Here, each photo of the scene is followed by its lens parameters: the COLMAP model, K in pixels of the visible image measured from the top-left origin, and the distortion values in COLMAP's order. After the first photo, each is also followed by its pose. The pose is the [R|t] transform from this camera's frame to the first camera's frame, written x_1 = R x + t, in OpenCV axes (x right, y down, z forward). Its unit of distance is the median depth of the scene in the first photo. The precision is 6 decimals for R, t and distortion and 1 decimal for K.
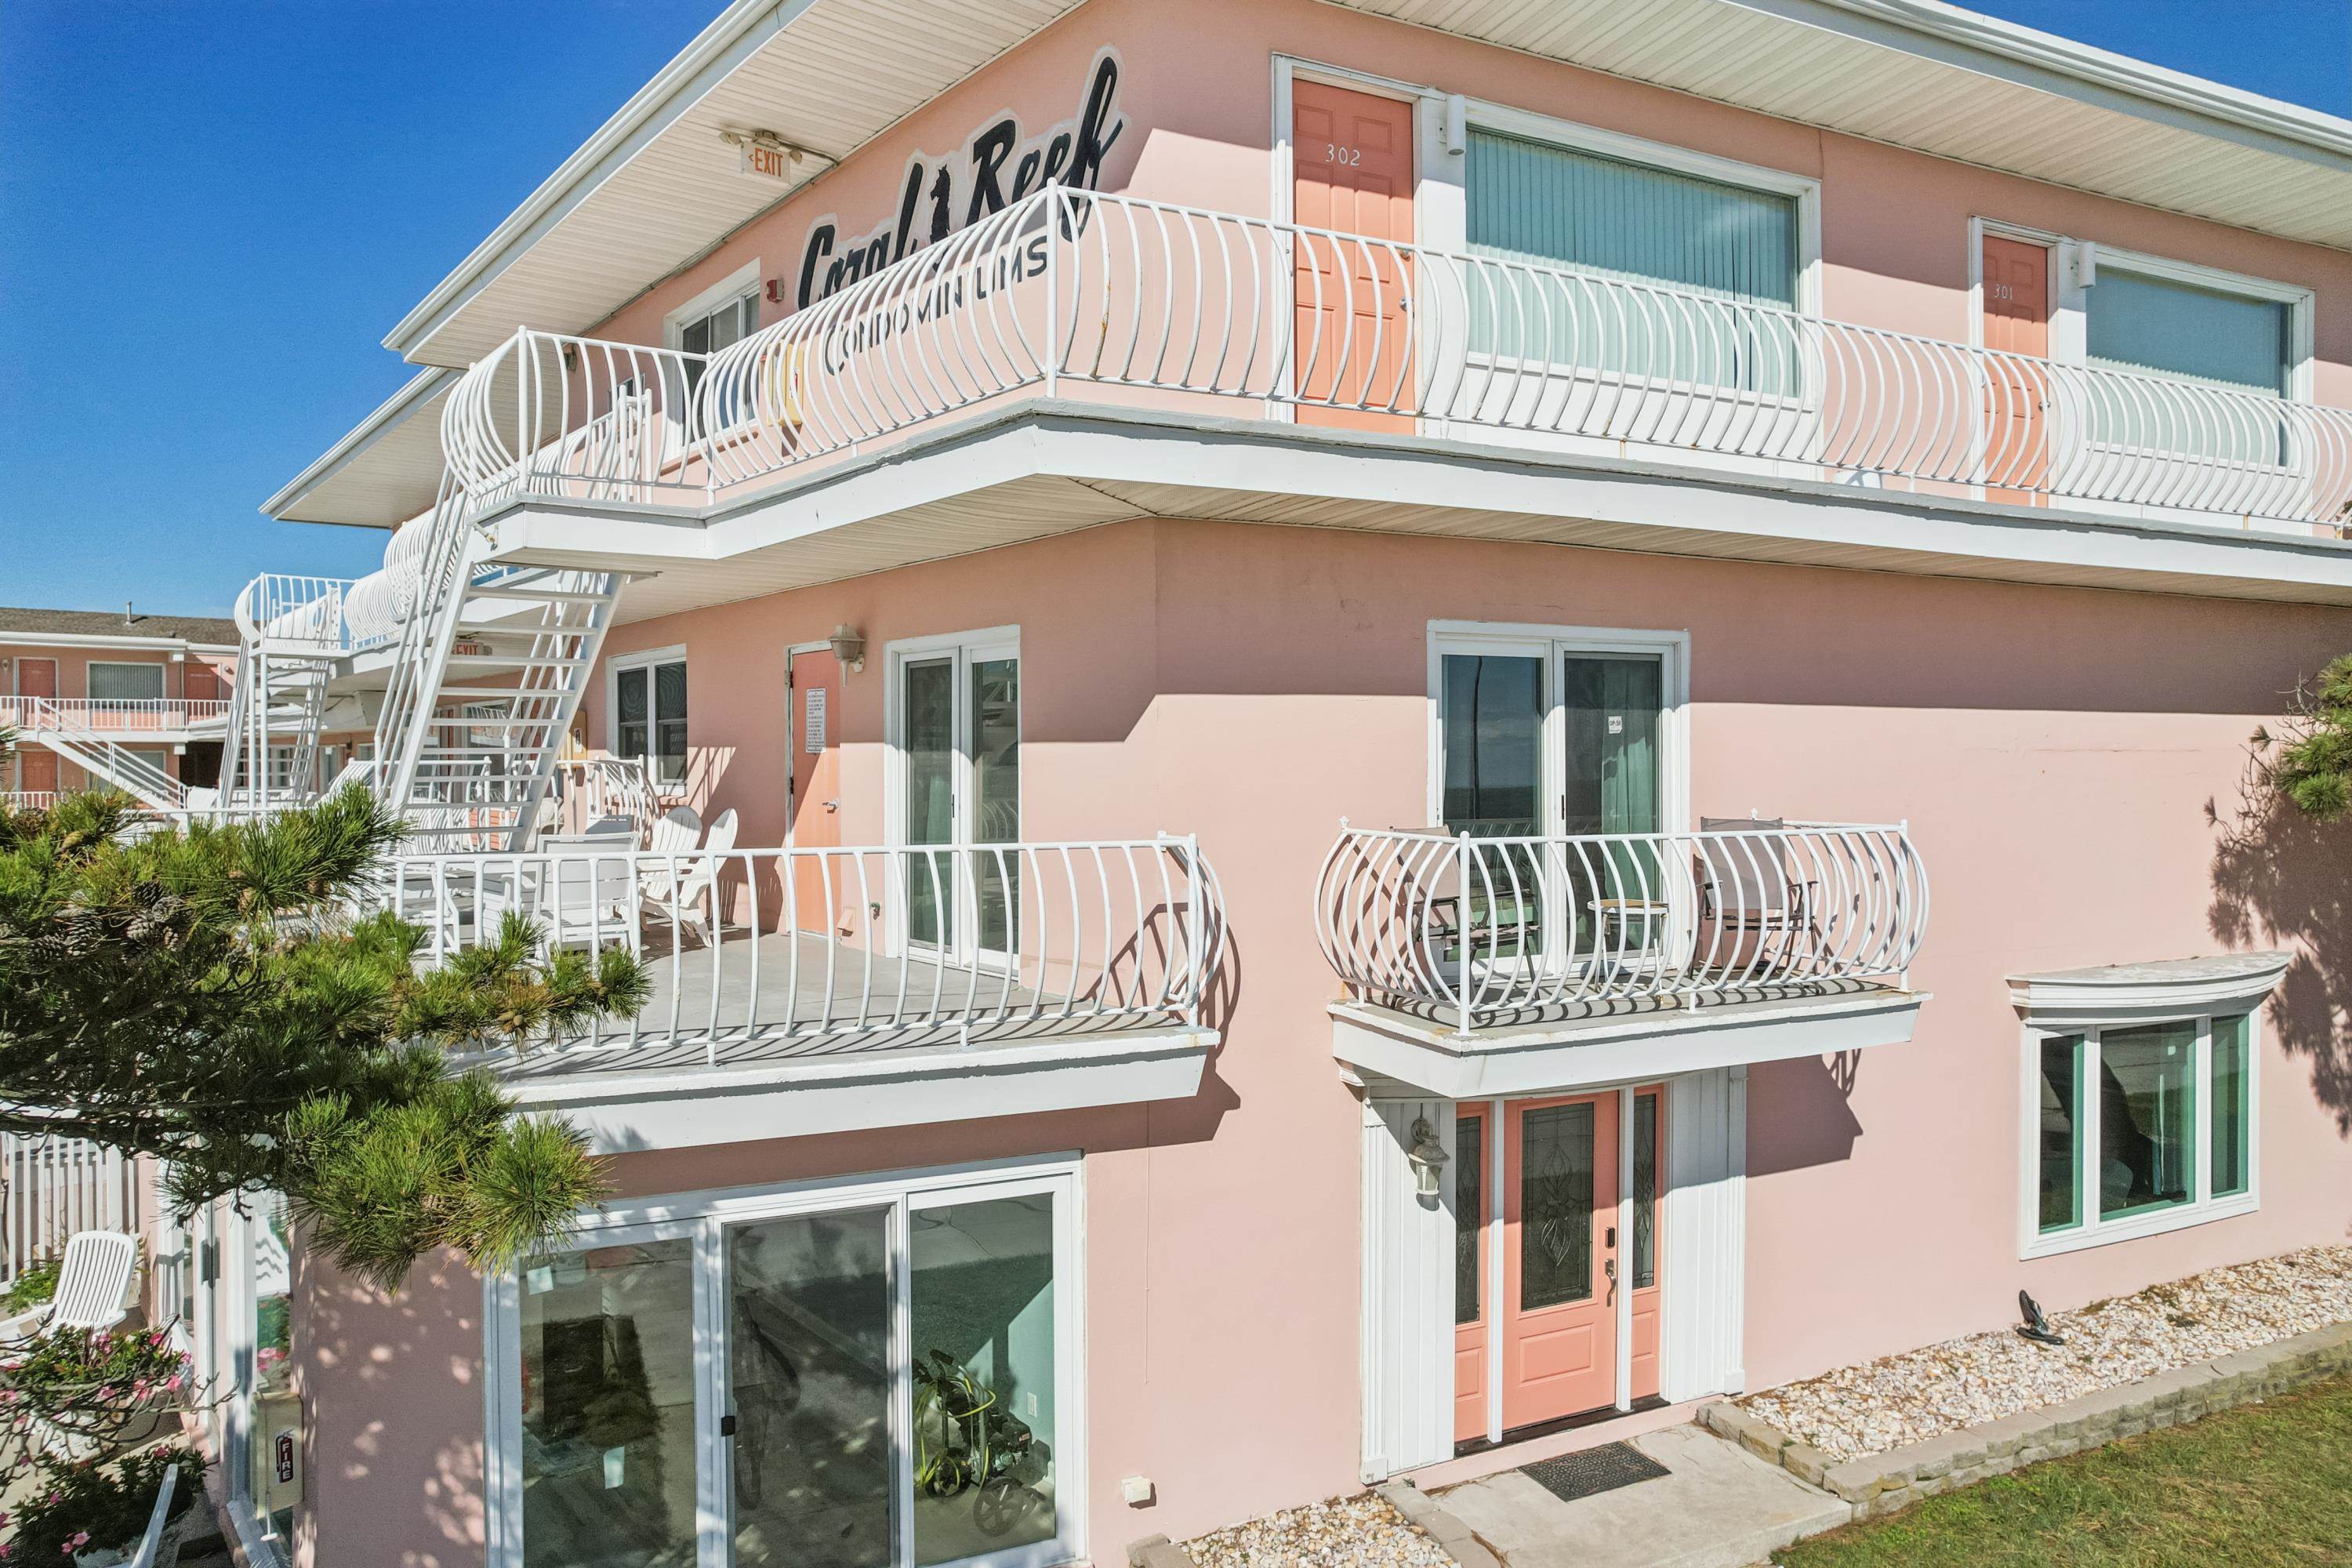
lens RADIAL K [[1469.4, 0, 1176.0], [0, 1469.4, 784.0], [0, 0, 1]] dist [-0.060110, 0.047924]
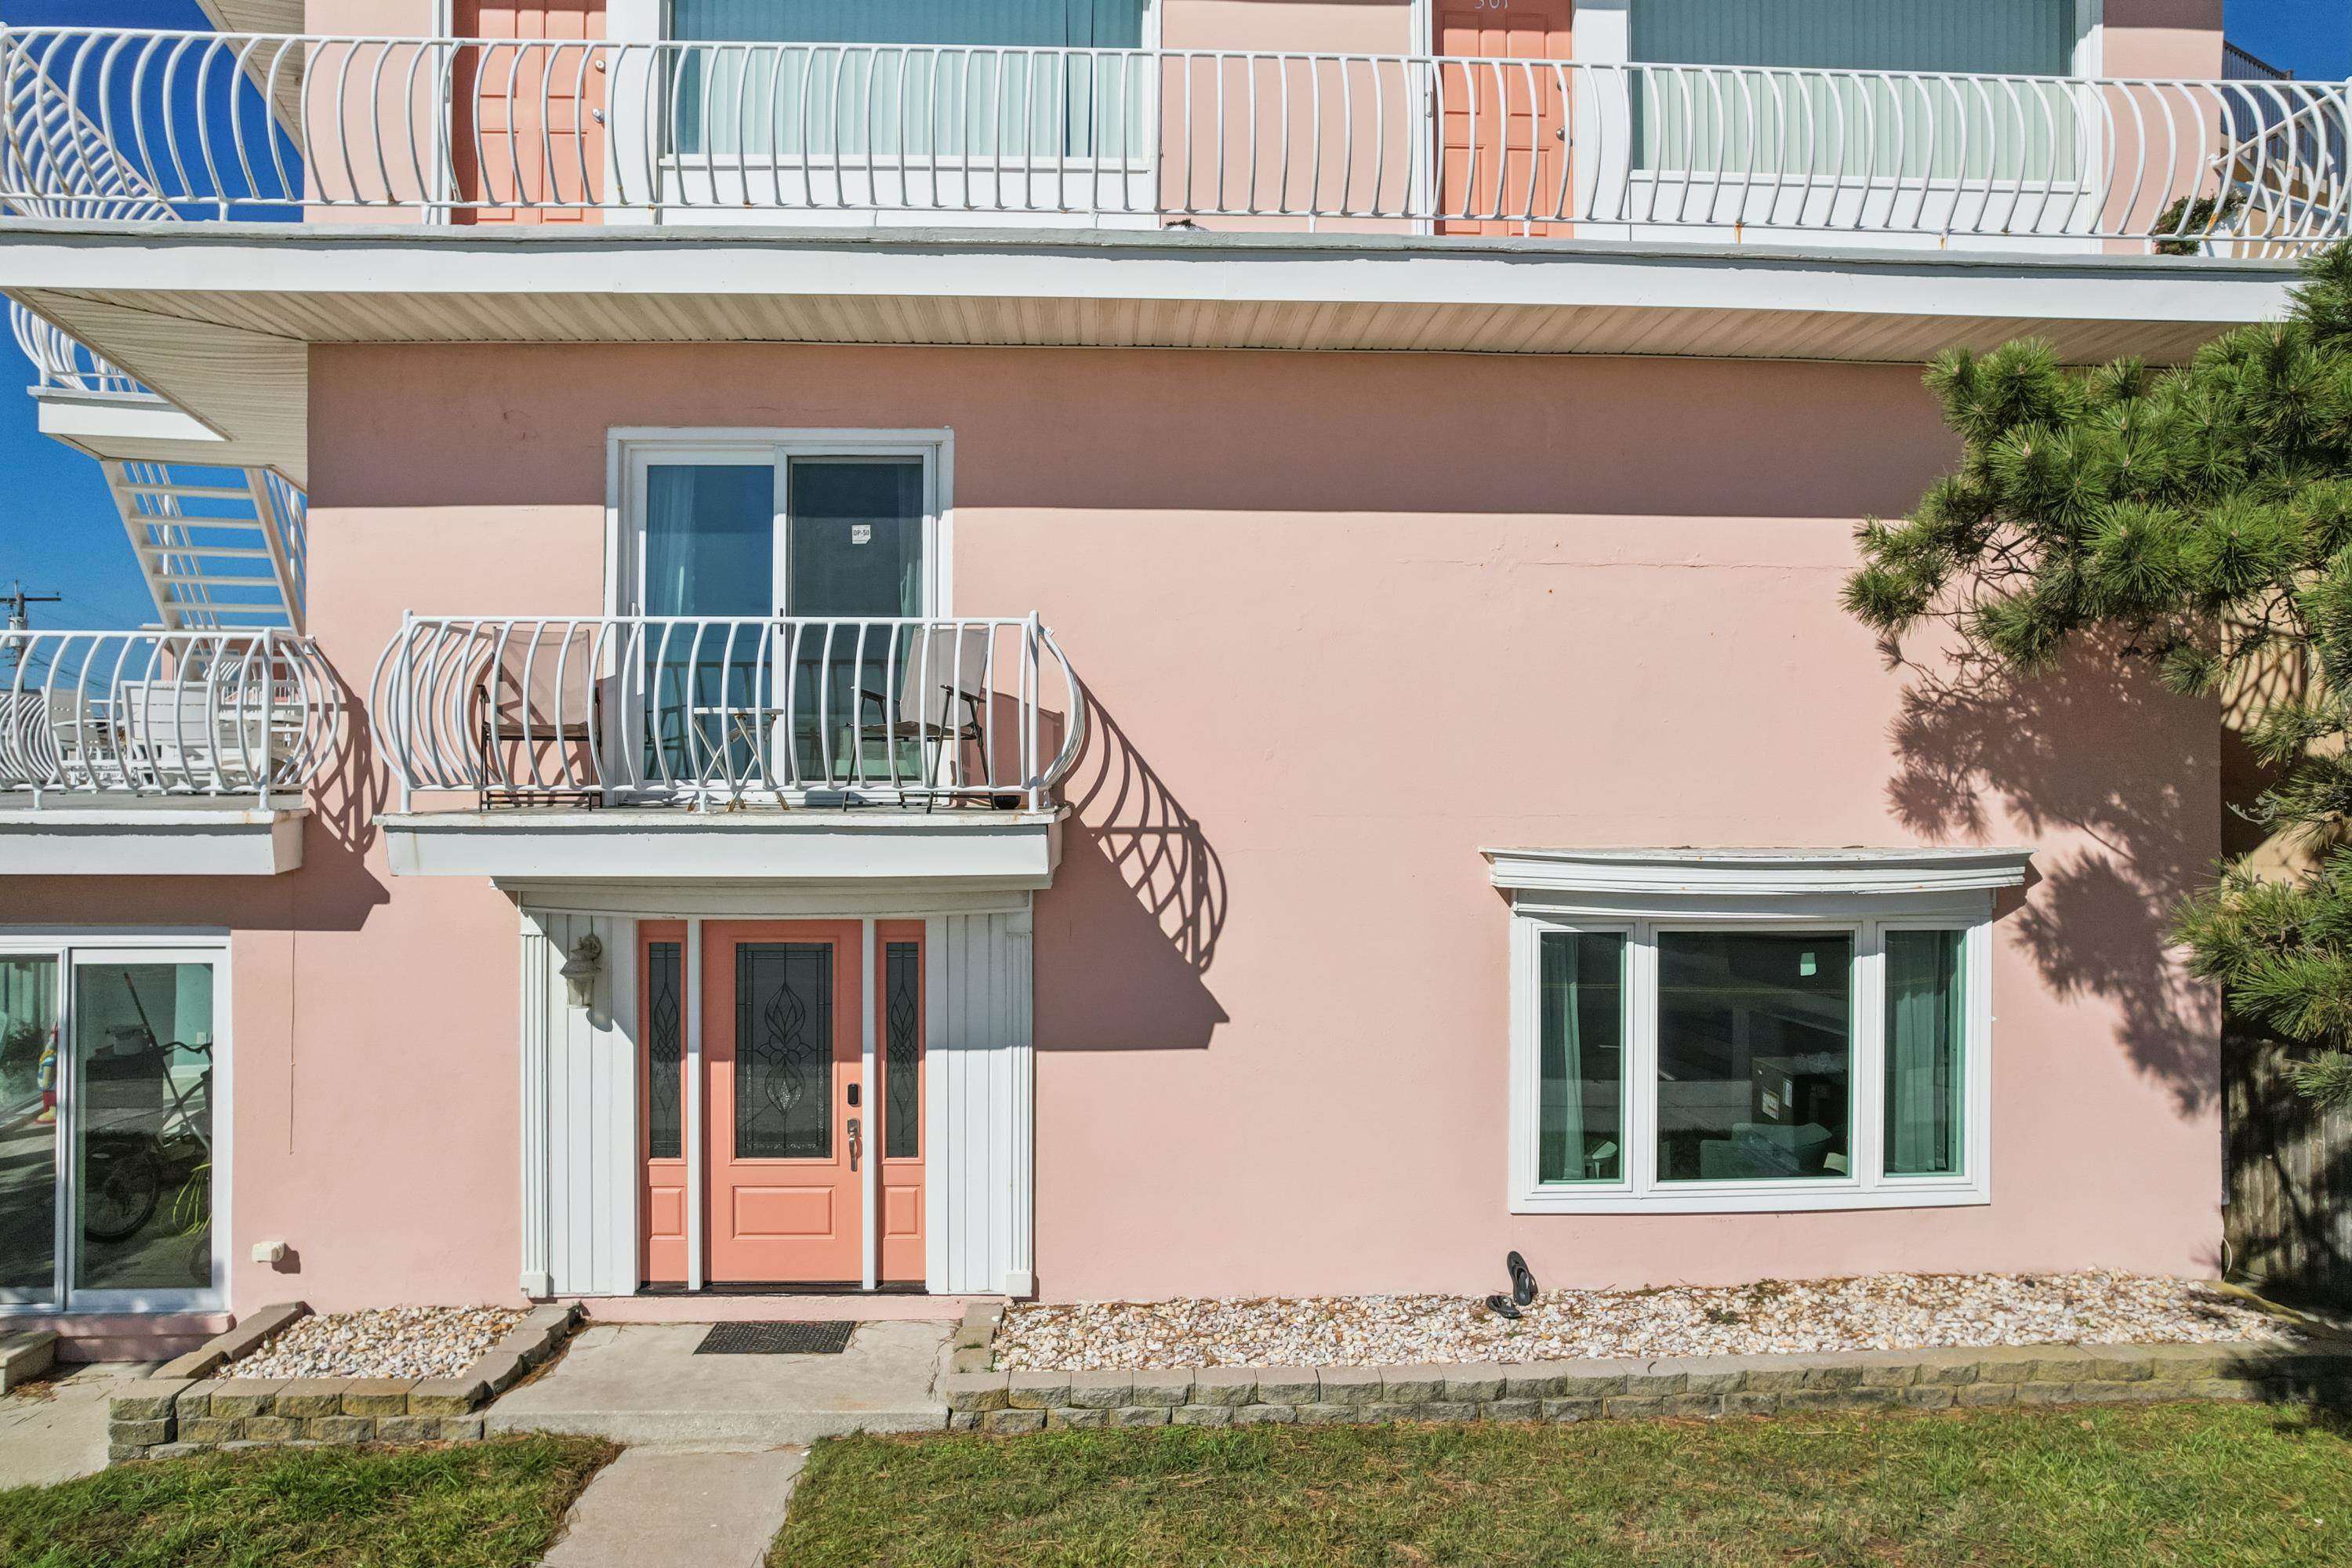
lens RADIAL K [[1522.3, 0, 1178.4], [0, 1522.3, 748.1], [0, 0, 1]] dist [-0.085967, 0.076859]
pose [[0.927347, -0.000038, -0.374203, 0.816697], [-0.009897, 0.999648, -0.024628, 0.112094], [0.374072, 0.026542, 0.927020, 0.188541]]
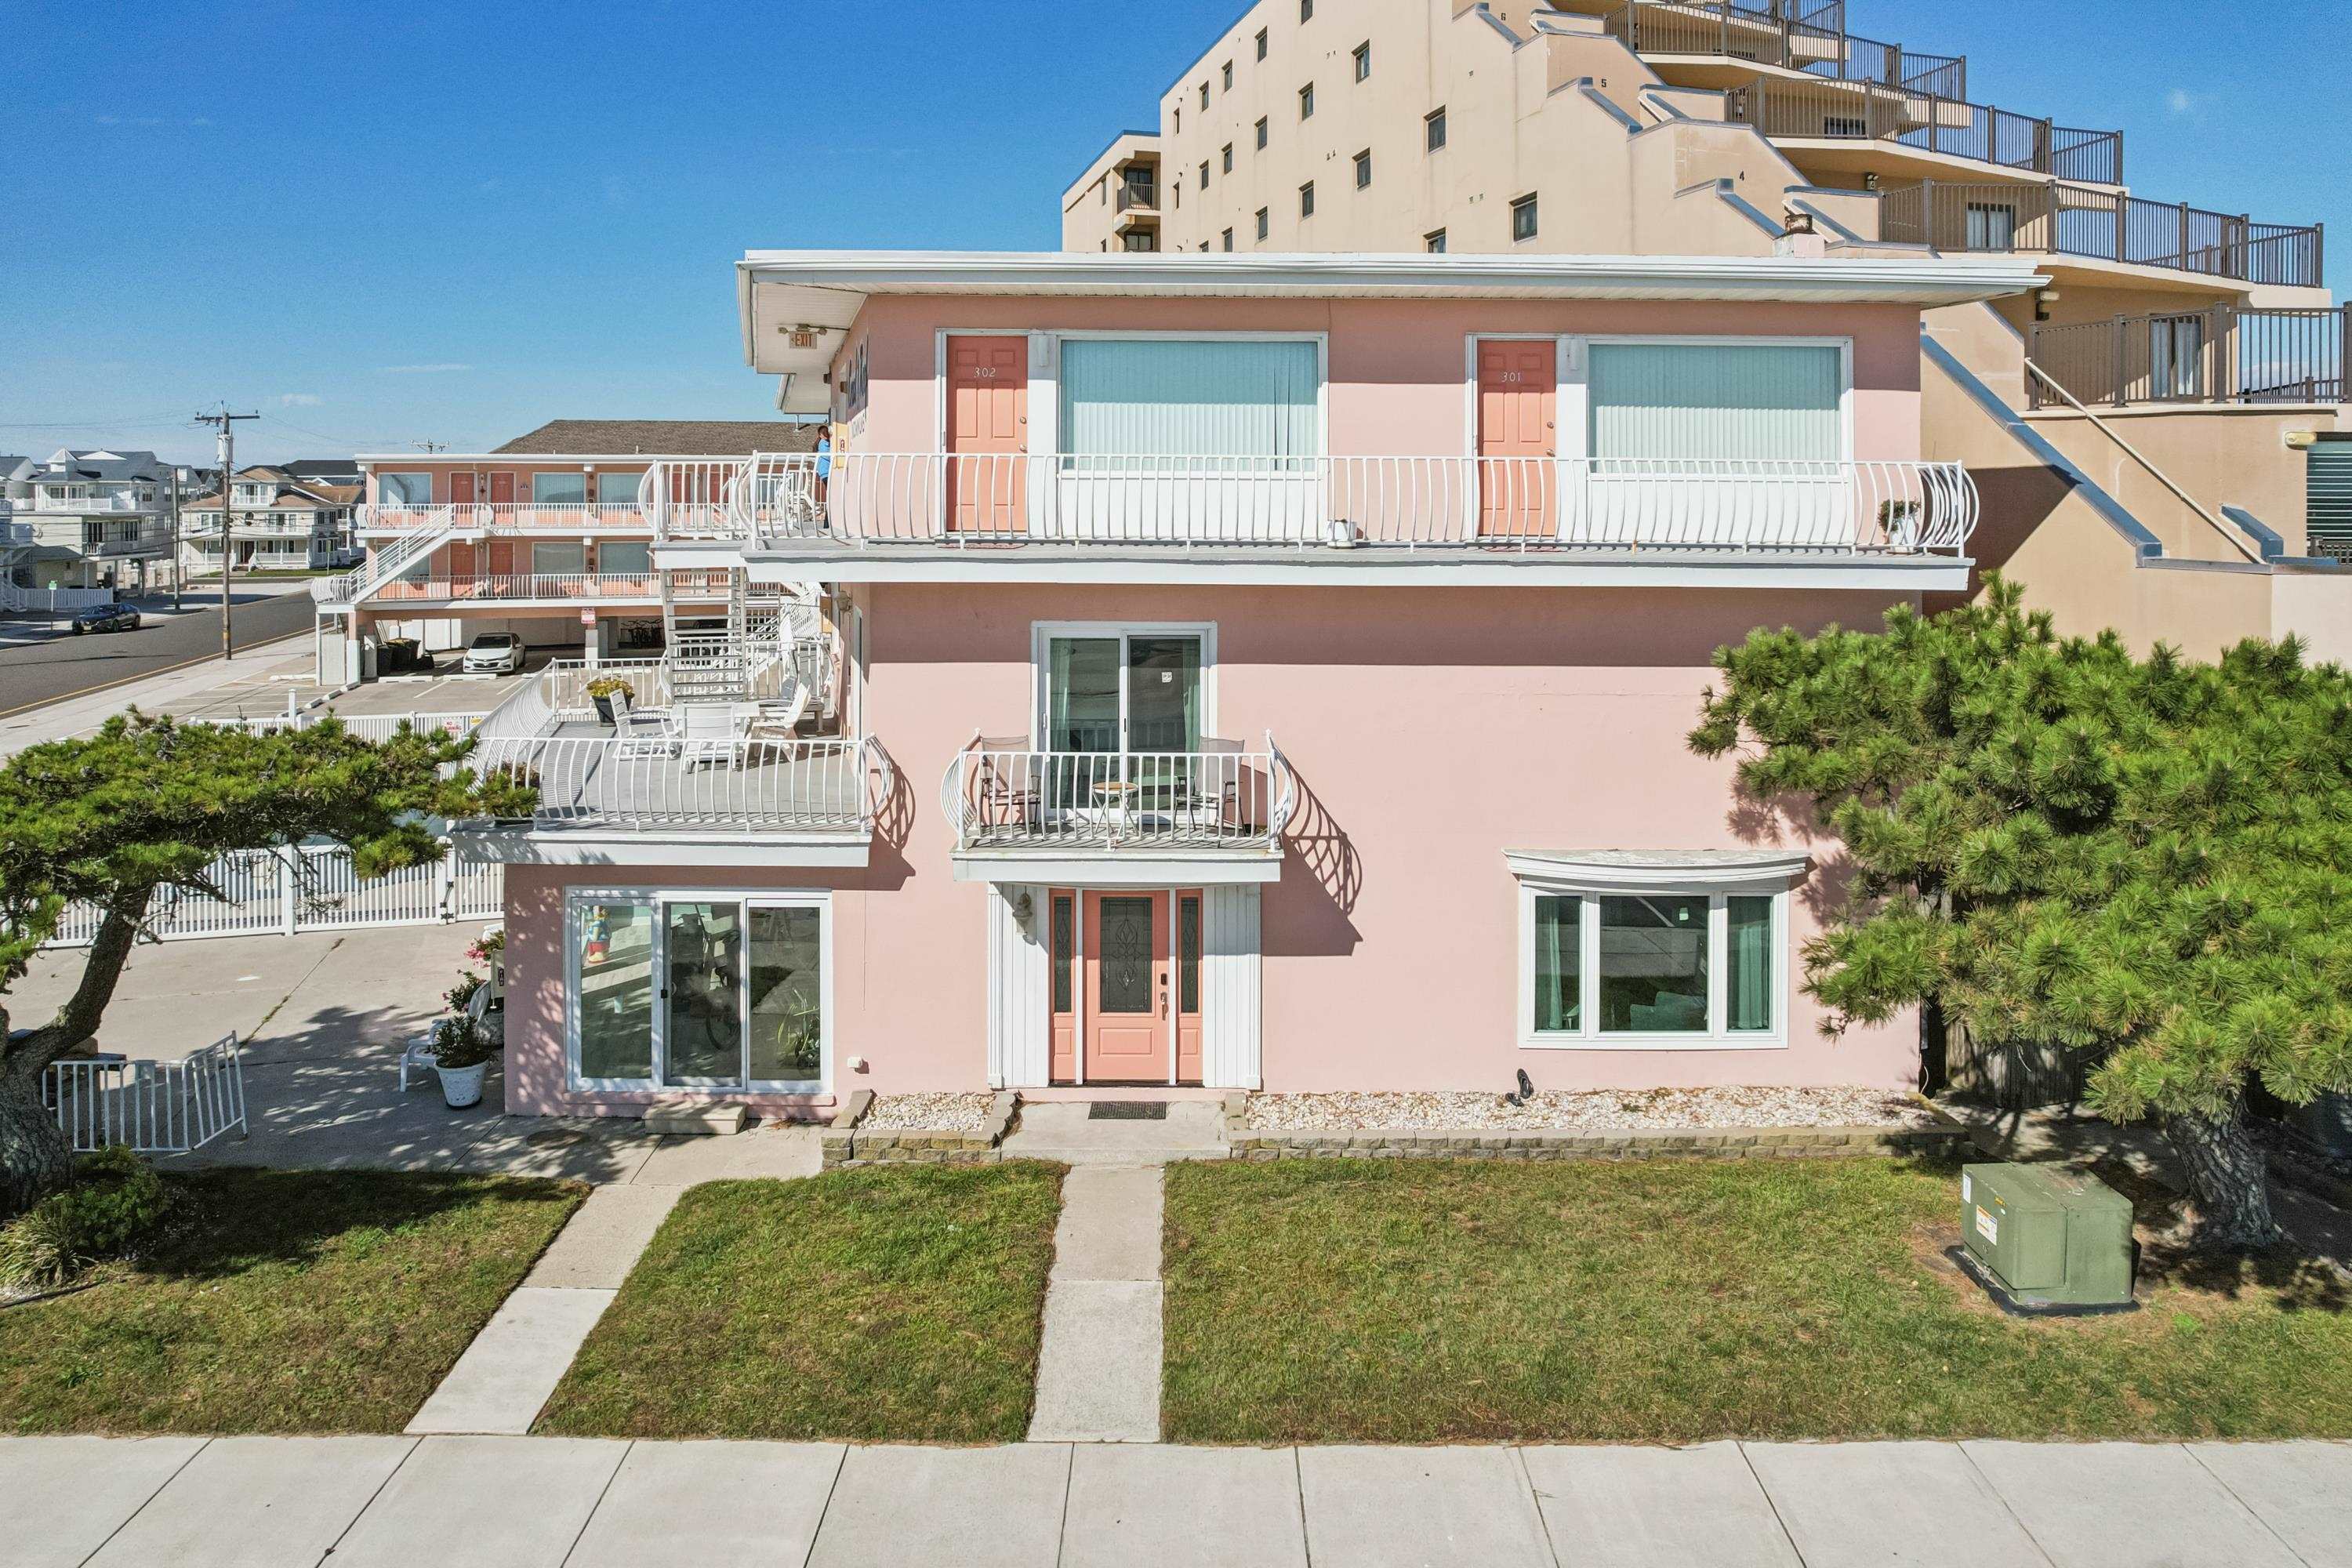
lens RADIAL K [[1610.6, 0, 1181.6], [0, 1610.6, 455.9], [0, 0, 1]] dist [-0.020196, 0.000332]
pose [[0.911078, -0.002296, -0.412229, 1.061494], [-0.011407, 0.999461, -0.030777, -0.234923], [0.412077, 0.032743, 0.910560, -0.699679]]
